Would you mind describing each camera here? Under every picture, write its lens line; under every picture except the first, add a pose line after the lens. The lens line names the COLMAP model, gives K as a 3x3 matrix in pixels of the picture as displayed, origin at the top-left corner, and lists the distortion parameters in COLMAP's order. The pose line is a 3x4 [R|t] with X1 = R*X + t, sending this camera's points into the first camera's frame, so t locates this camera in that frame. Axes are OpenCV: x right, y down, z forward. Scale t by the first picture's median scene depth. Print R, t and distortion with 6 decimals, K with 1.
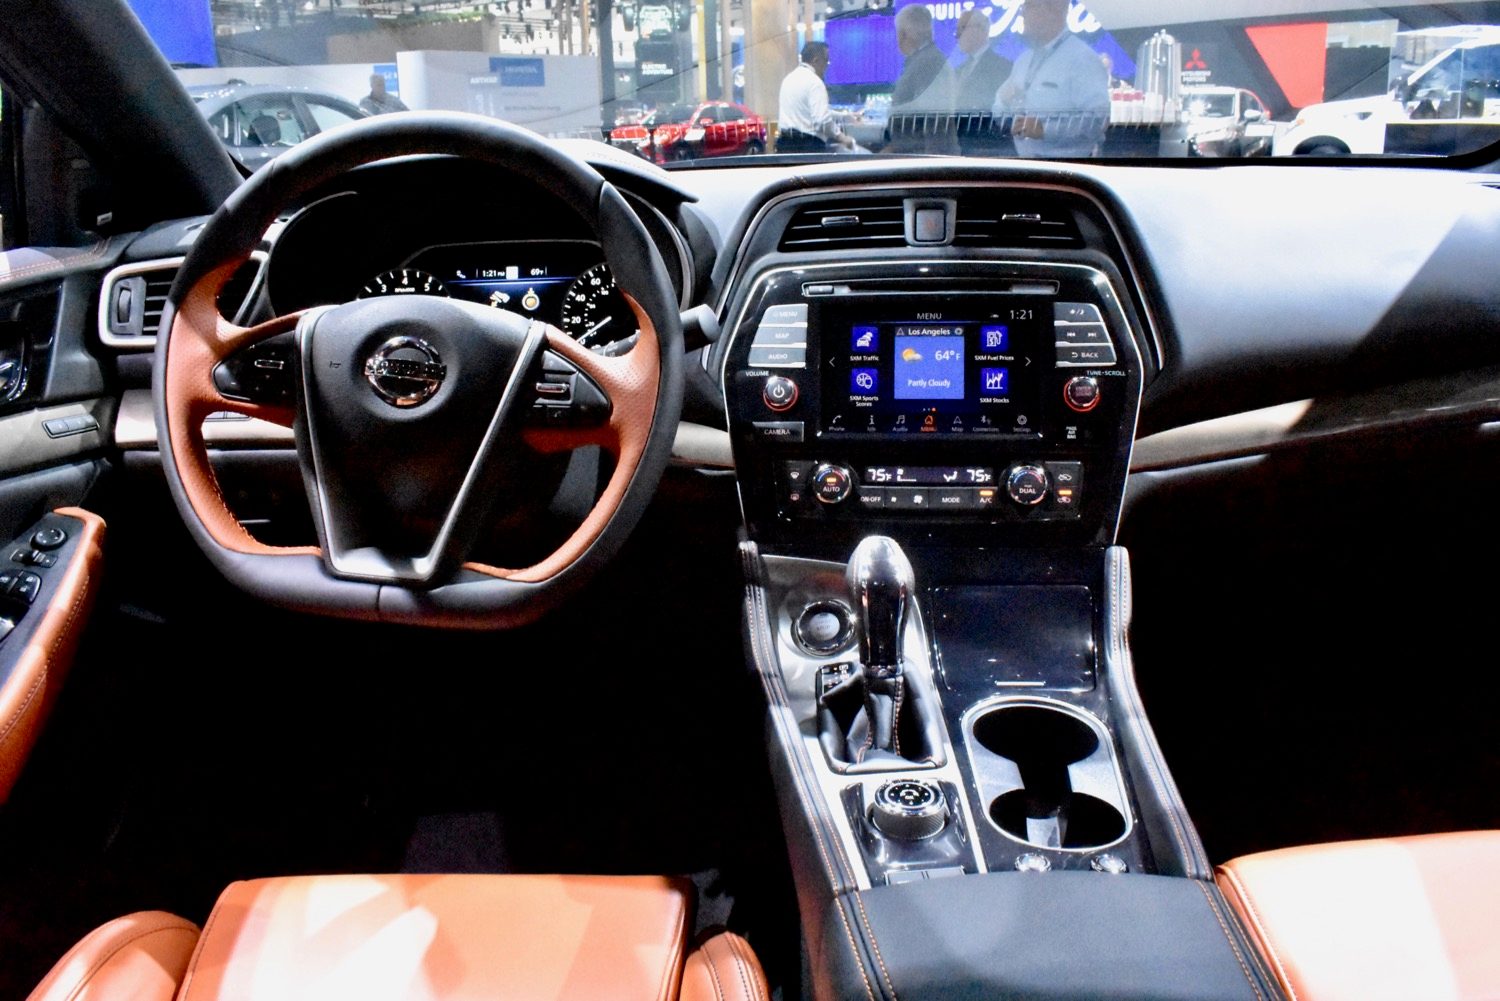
lens RADIAL K [[1161.3, 0, 753.2], [0, 1161.3, 504.4], [0, 0, 1]] dist [-0.104017, 0.015074]
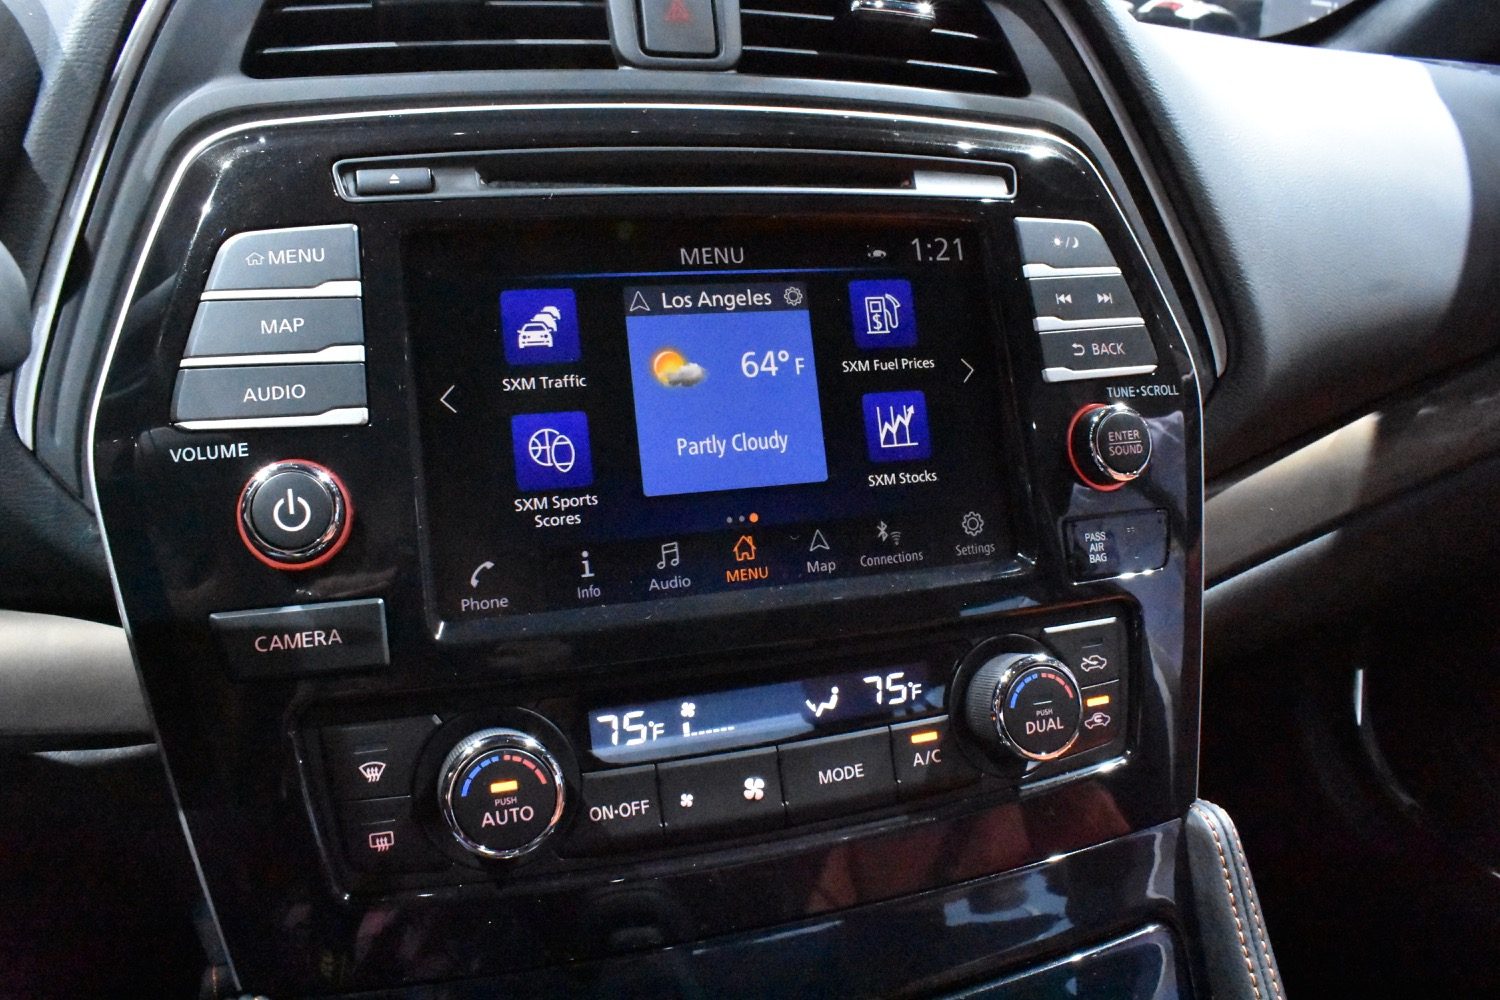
lens RADIAL K [[1161.3, 0, 757.0], [0, 1161.3, 487.2], [0, 0, 1]] dist [-0.104017, 0.015074]
pose [[0.889688, -0.089510, 0.447709, -0.002479], [0.084659, 0.995931, 0.030882, -0.102180], [-0.448652, 0.010428, 0.893646, 0.678880]]
